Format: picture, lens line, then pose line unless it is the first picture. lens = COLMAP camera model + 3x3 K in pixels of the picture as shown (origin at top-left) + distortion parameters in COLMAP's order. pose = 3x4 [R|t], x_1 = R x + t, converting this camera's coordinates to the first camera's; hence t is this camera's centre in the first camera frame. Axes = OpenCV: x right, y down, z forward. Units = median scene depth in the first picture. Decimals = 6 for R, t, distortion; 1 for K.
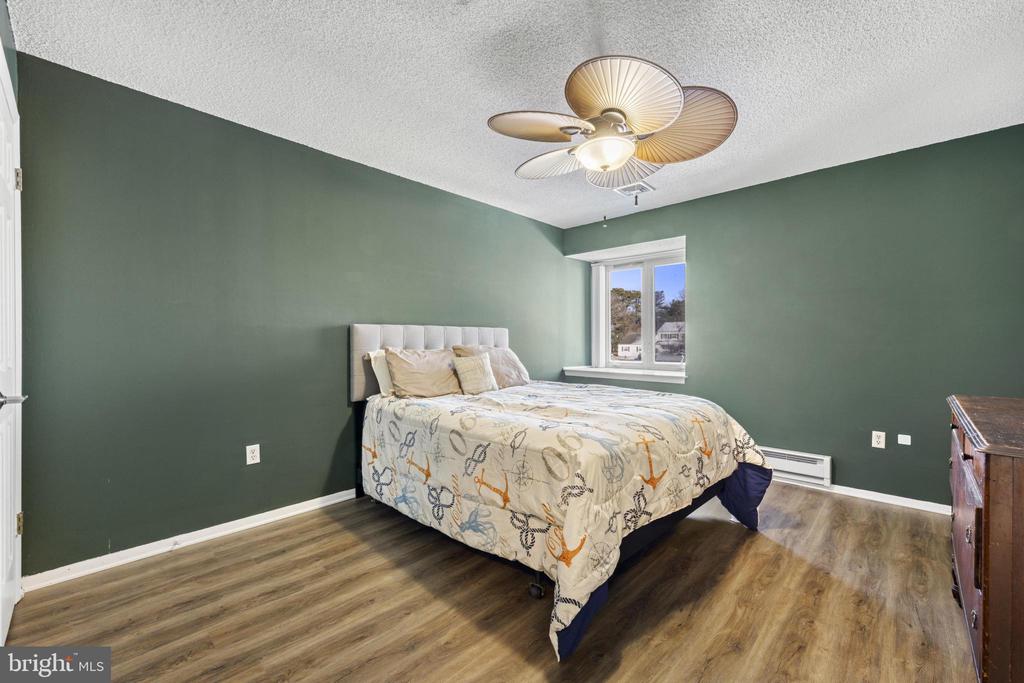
lens RADIAL K [[420.1, 0, 516.6], [0, 420.1, 342.9], [0, 0, 1]] dist [0.002258, 0.000153]
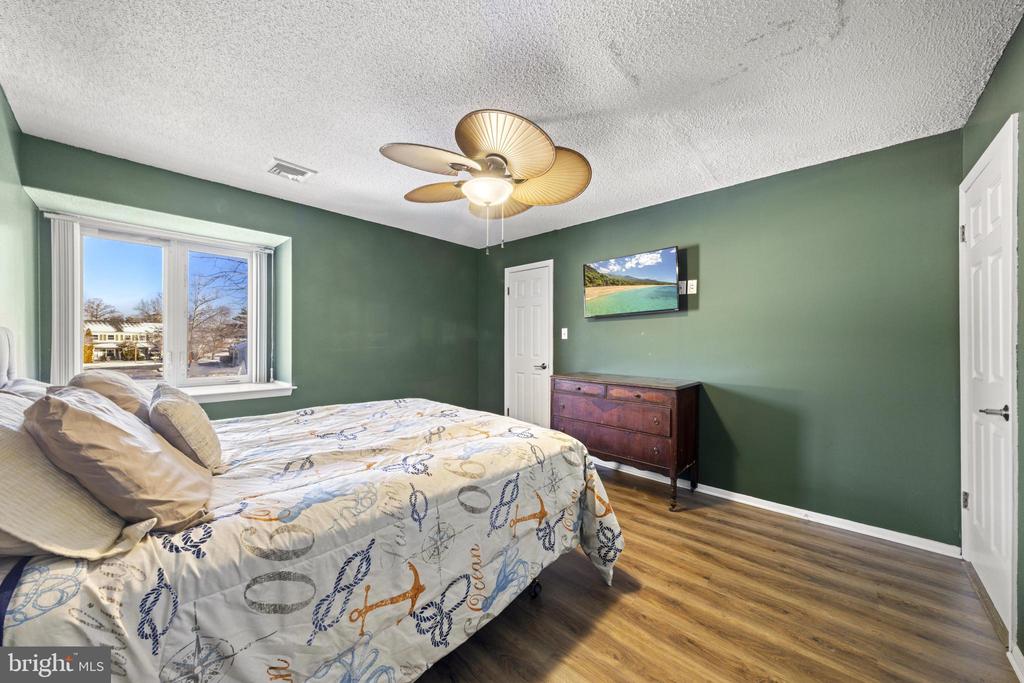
lens RADIAL K [[368.1, 0, 512.0], [0, 368.1, 341.5], [0, 0, 1]] dist [0.001149, 0.000075]
pose [[-0.023622, 0.002419, 0.999718, -0.753923], [-0.001733, 0.999995, -0.002461, -0.037273], [-0.999719, -0.001791, -0.023618, 0.910059]]
